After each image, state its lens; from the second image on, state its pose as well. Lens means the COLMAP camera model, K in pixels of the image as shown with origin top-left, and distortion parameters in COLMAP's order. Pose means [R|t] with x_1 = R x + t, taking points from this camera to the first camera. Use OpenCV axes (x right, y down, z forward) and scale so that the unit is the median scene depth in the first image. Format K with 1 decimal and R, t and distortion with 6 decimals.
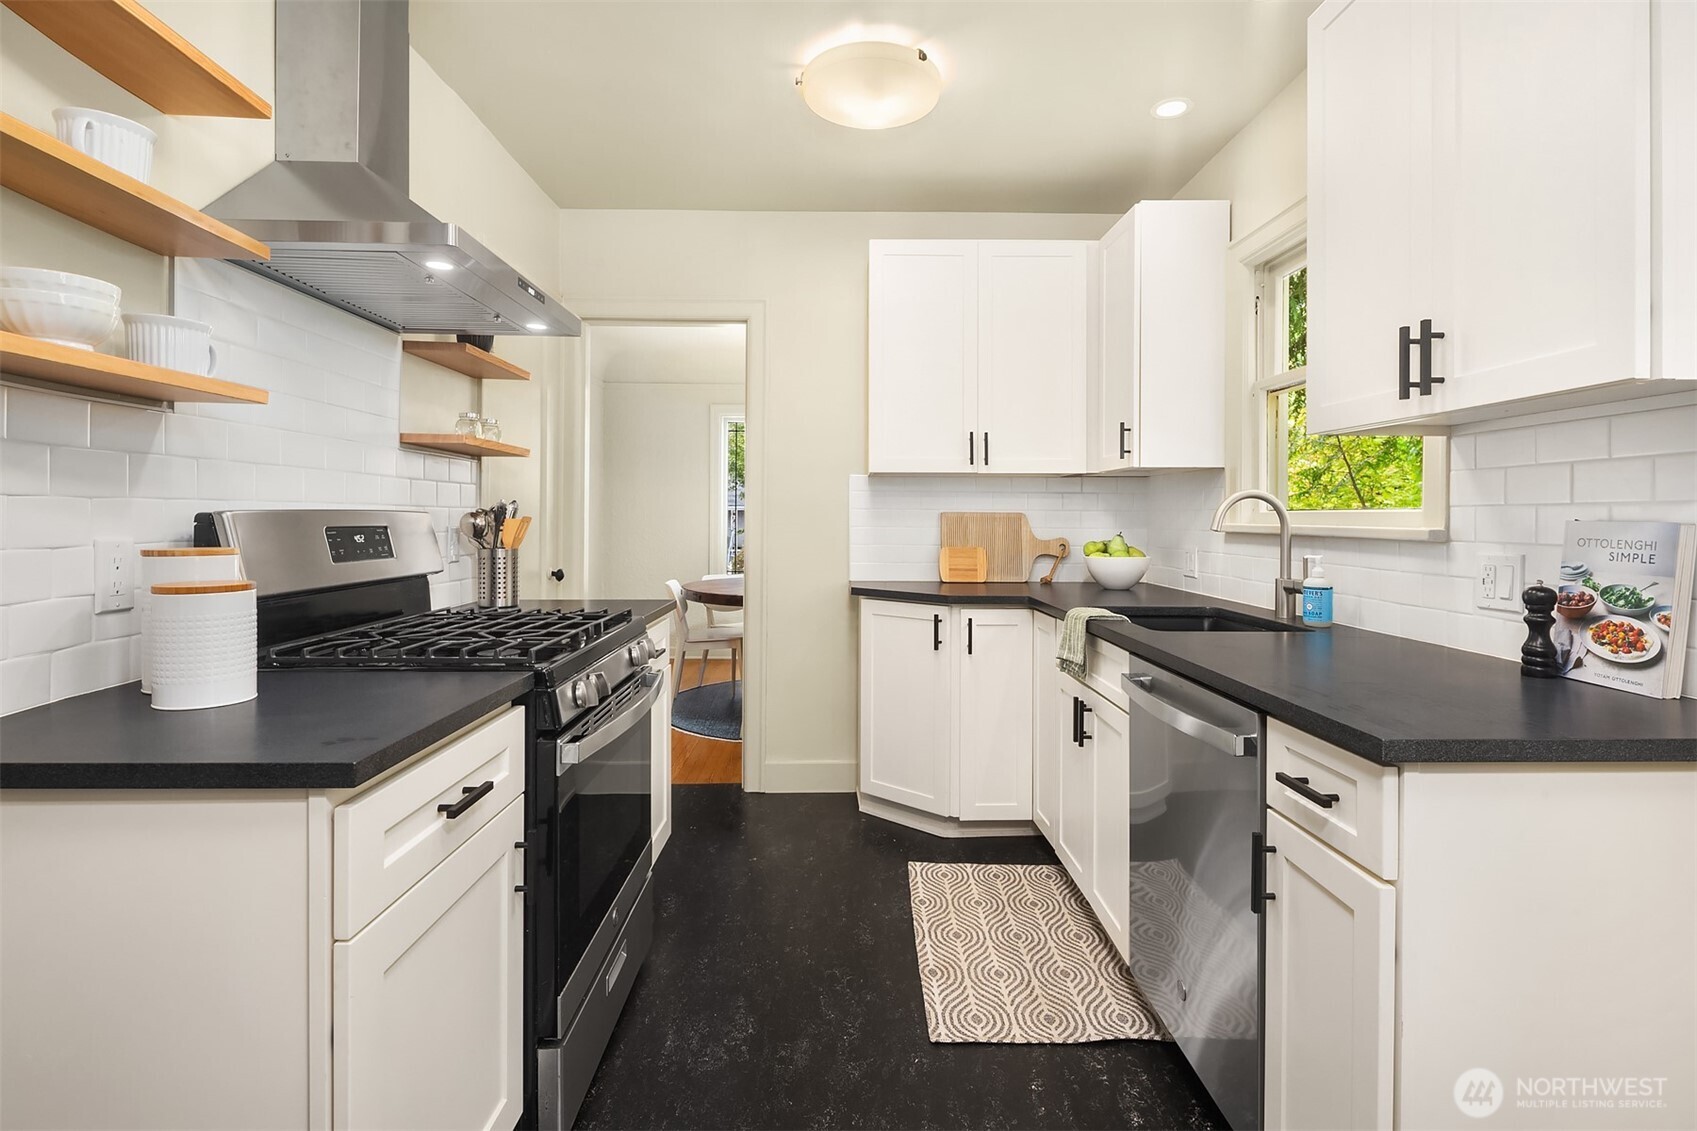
lens RADIAL K [[828.5, 0, 850.2], [0, 828.5, 523.2], [0, 0, 1]] dist [-0.000844, -0.000088]
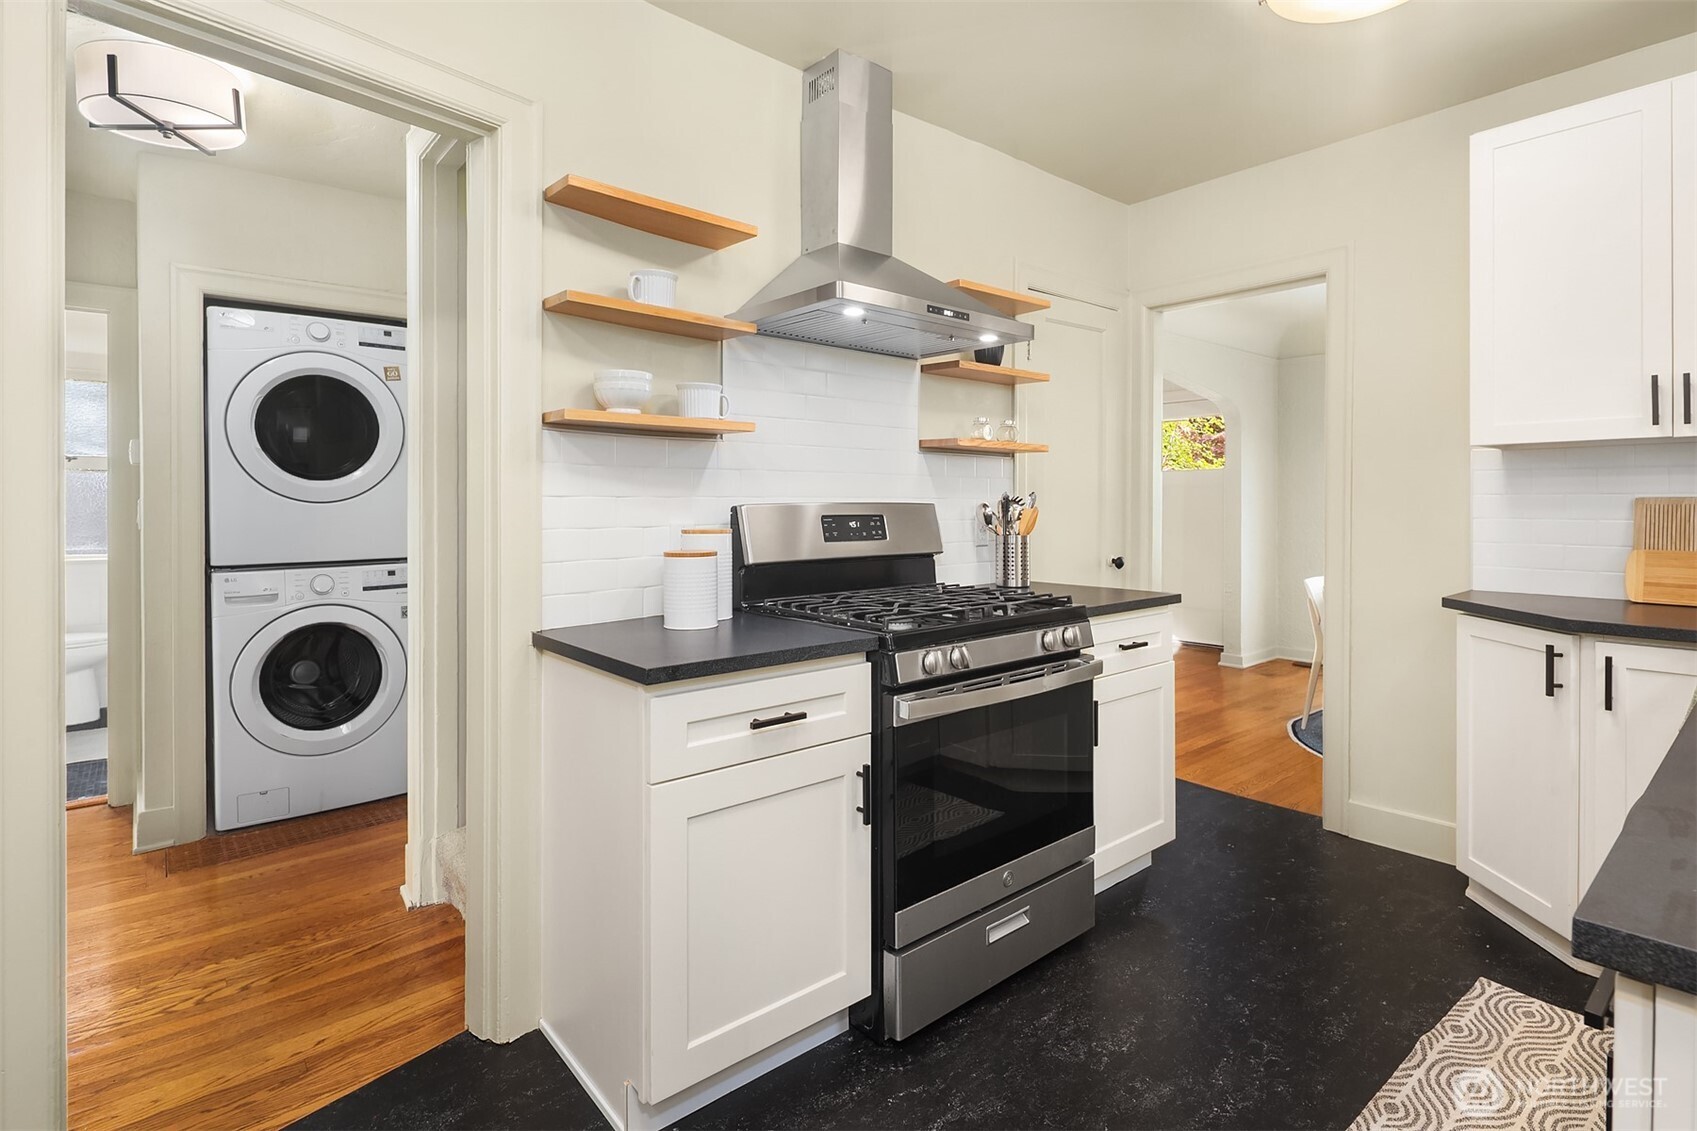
lens RADIAL K [[829.8, 0, 846.7], [0, 829.8, 510.6], [0, 0, 1]] dist [-0.000111, -0.001868]
pose [[0.635084, 0.001539, -0.772442, 0.354241], [-0.001198, 0.999999, 0.001008, -0.003954], [0.772442, 0.000285, 0.635085, 0.129388]]
